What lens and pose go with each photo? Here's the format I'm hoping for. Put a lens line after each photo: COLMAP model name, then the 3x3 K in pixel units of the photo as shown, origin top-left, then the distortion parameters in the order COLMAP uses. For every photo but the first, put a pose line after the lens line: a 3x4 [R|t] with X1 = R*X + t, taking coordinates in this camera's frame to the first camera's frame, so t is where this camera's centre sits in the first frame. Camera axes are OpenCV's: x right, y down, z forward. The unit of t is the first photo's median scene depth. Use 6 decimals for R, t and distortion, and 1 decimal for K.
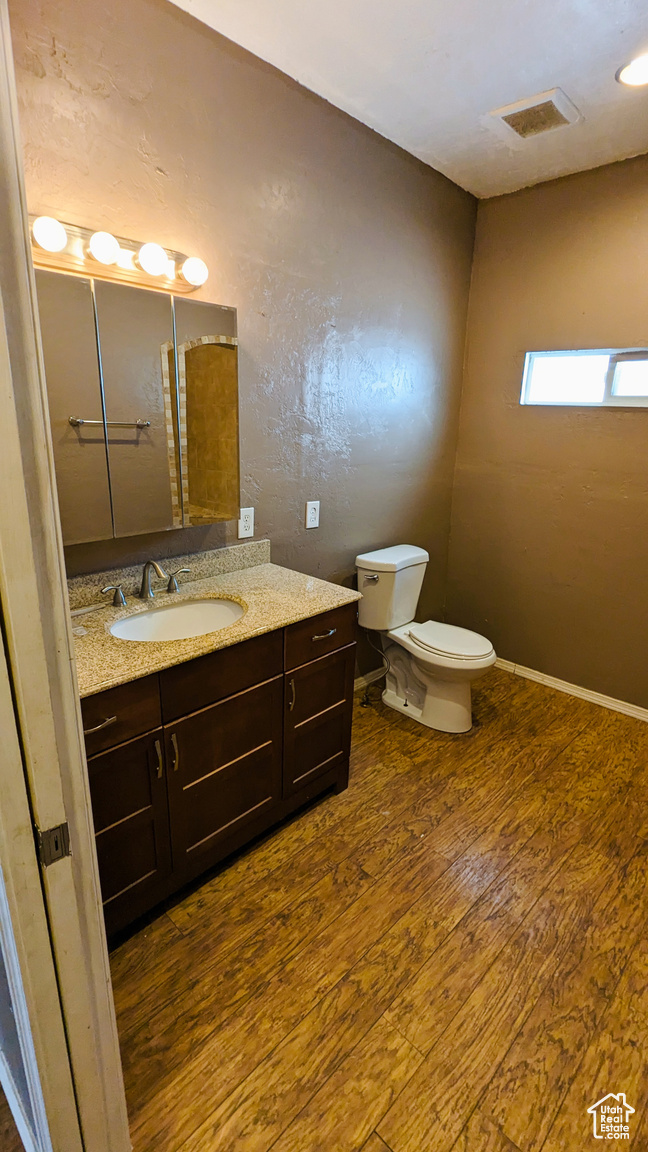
lens RADIAL K [[545.3, 0, 324.0], [0, 545.3, 576.0], [0, 0, 1]] dist [-0.002401, 0.000750]
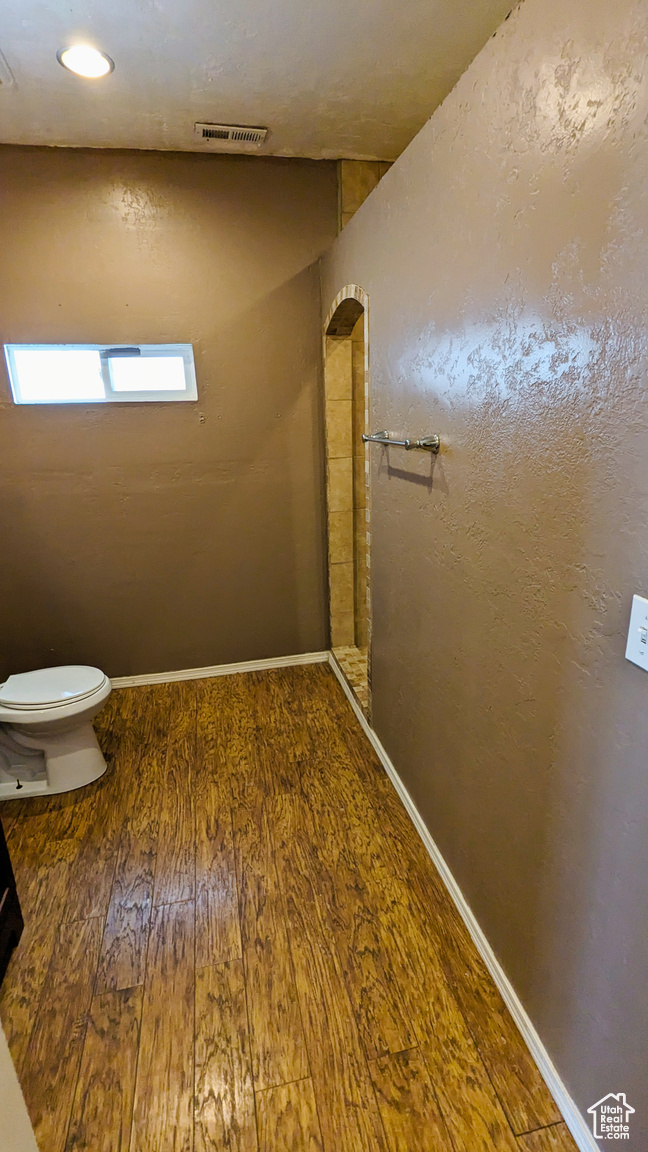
lens RADIAL K [[545.3, 0, 324.0], [0, 545.3, 576.0], [0, 0, 1]] dist [-0.002401, 0.000750]
pose [[0.538716, -0.293215, 0.789817, -0.213101], [0.282769, 0.946029, 0.158338, -0.078184], [-0.793617, 0.138036, 0.592553, 0.191595]]
